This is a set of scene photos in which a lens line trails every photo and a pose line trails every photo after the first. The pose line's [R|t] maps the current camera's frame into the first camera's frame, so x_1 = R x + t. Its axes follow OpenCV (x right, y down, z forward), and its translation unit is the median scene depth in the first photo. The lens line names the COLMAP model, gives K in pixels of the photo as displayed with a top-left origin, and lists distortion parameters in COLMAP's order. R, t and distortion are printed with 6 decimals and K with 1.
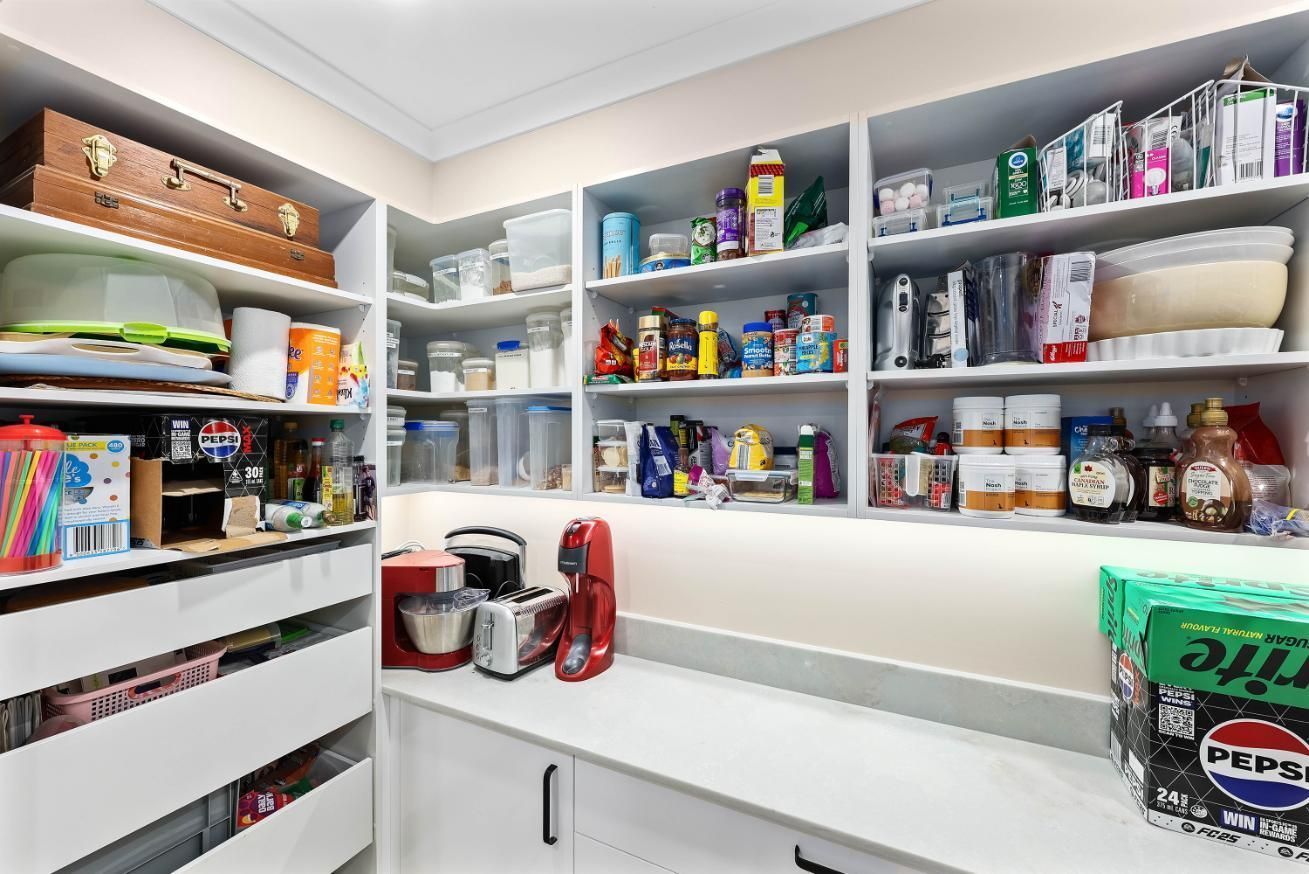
lens RADIAL K [[524.4, 0, 663.1], [0, 524.4, 437.9], [0, 0, 1]] dist [-0.000503, -0.000273]
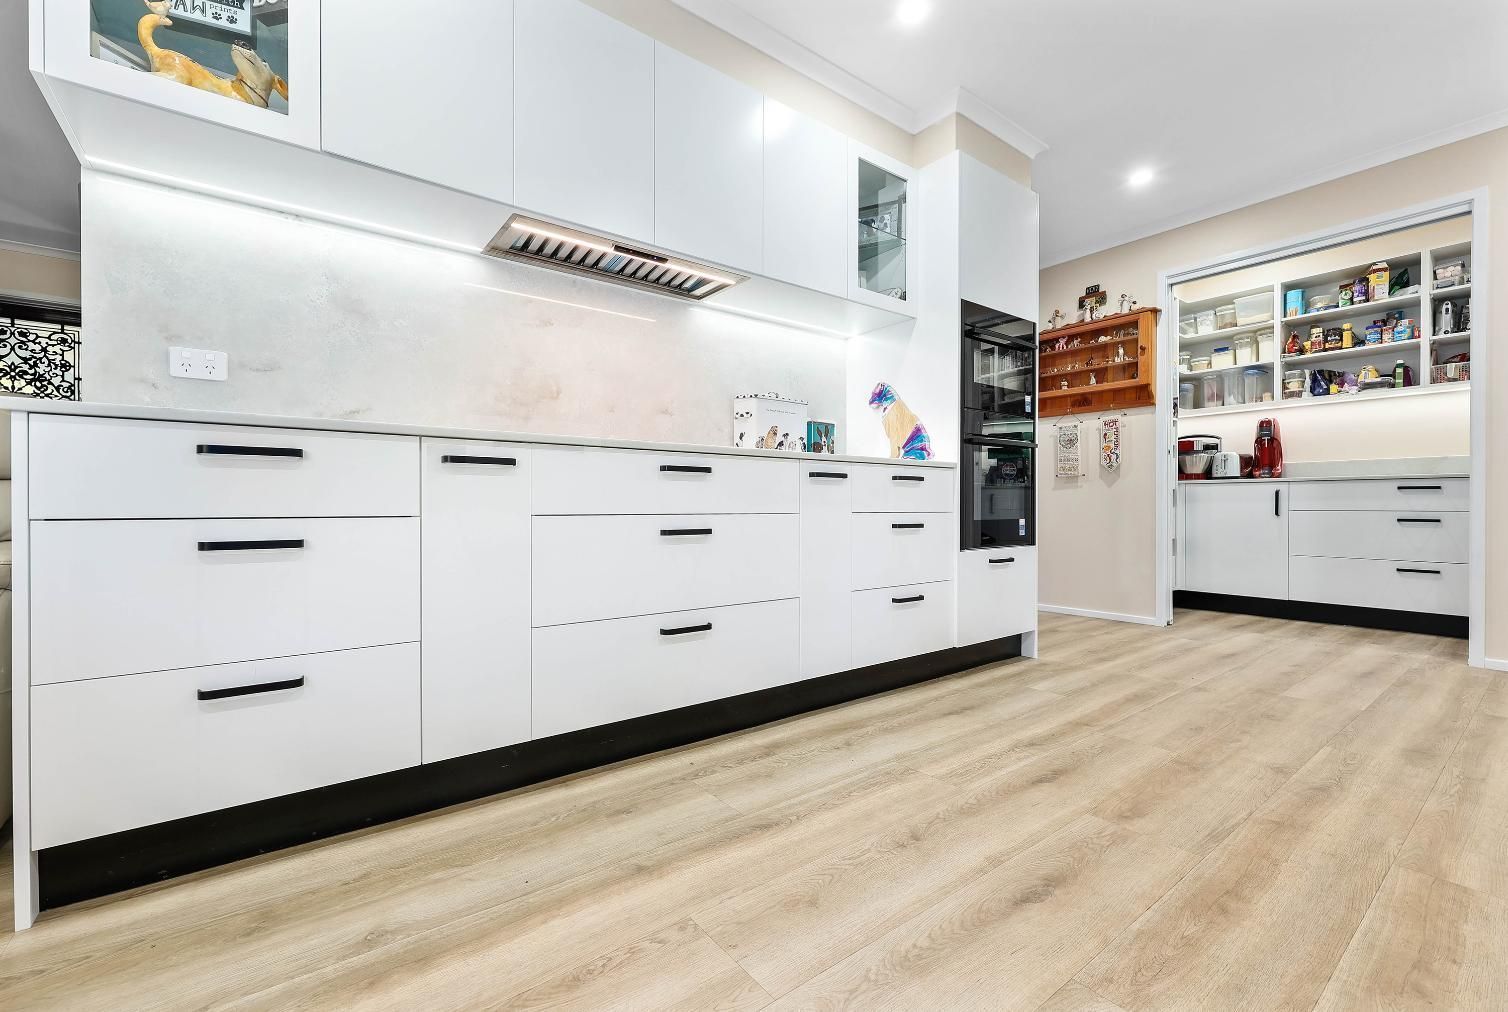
lens RADIAL K [[629.7, 0, 745.4], [0, 629.7, 509.2], [0, 0, 1]] dist [-0.000140, -0.000341]
pose [[0.889066, 0.000307, -0.457778, -1.233113], [-0.000763, 0.999999, -0.000810, 0.743618], [0.457778, 0.001069, 0.889066, -3.414158]]
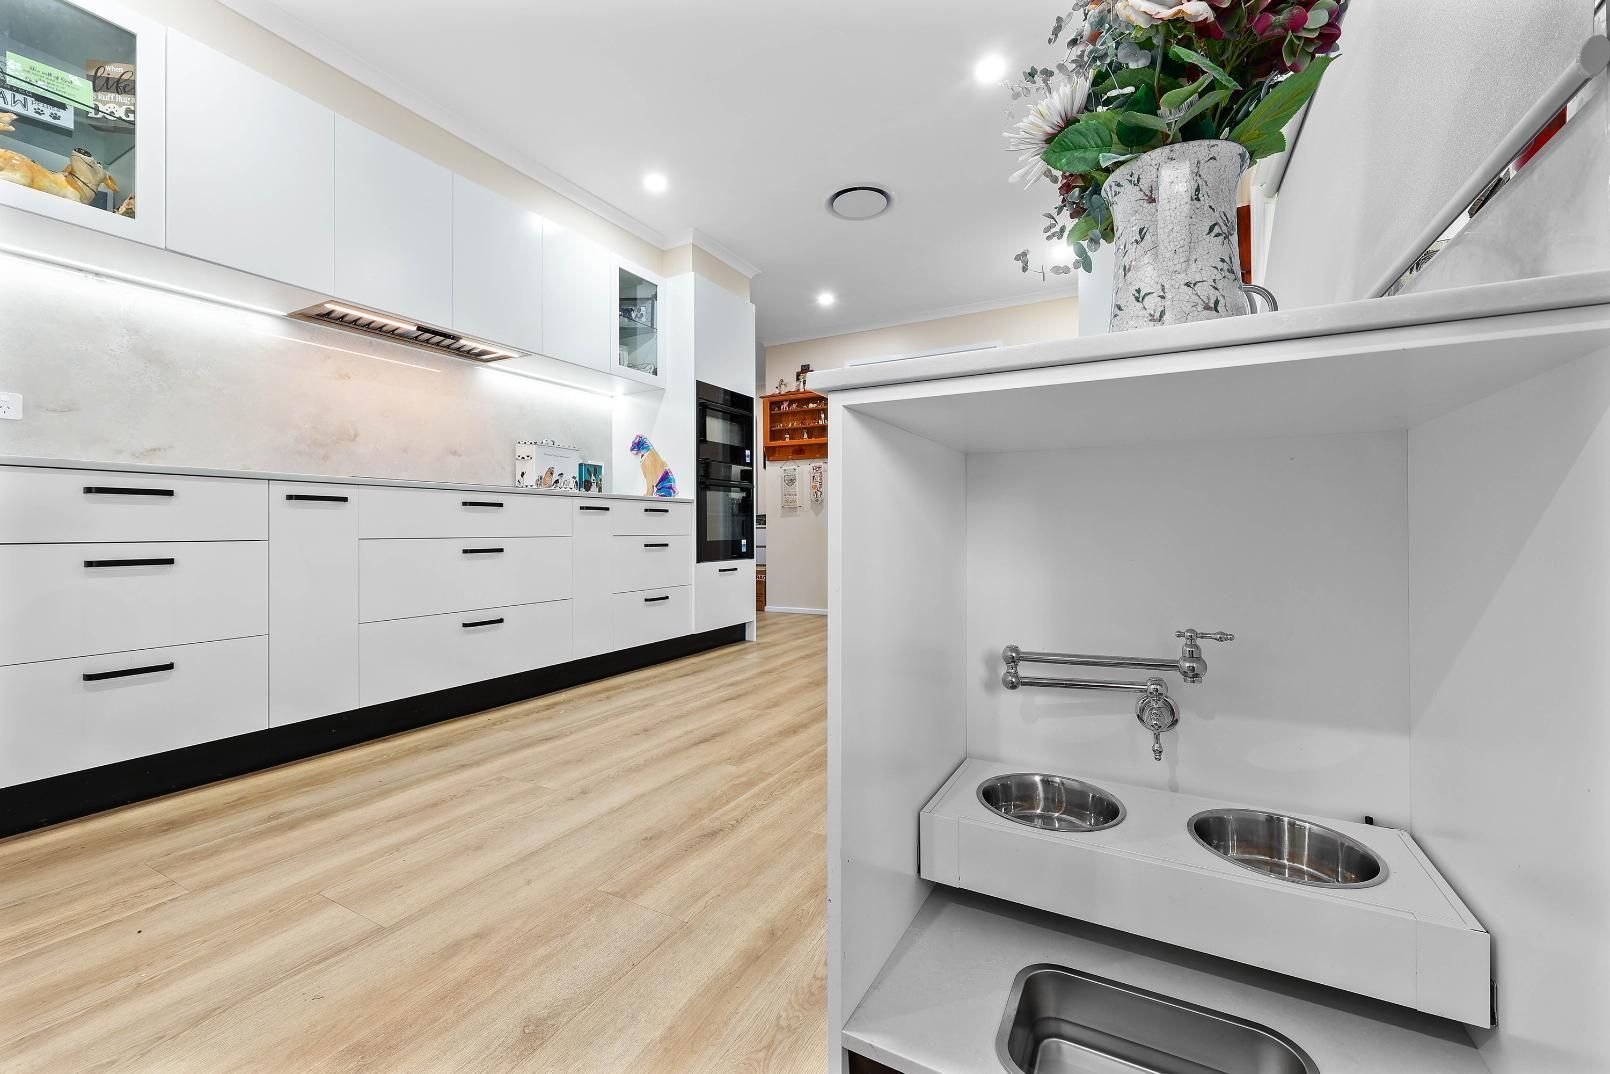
lens RADIAL K [[651.0, 0, 806.7], [0, 651.0, 524.3], [0, 0, 1]] dist [-0.000380, -0.000377]
pose [[0.998907, -0.006010, -0.046349, -0.891172], [0.005395, 0.999896, -0.013388, 0.745269], [0.046425, 0.013123, 0.998836, -4.228658]]
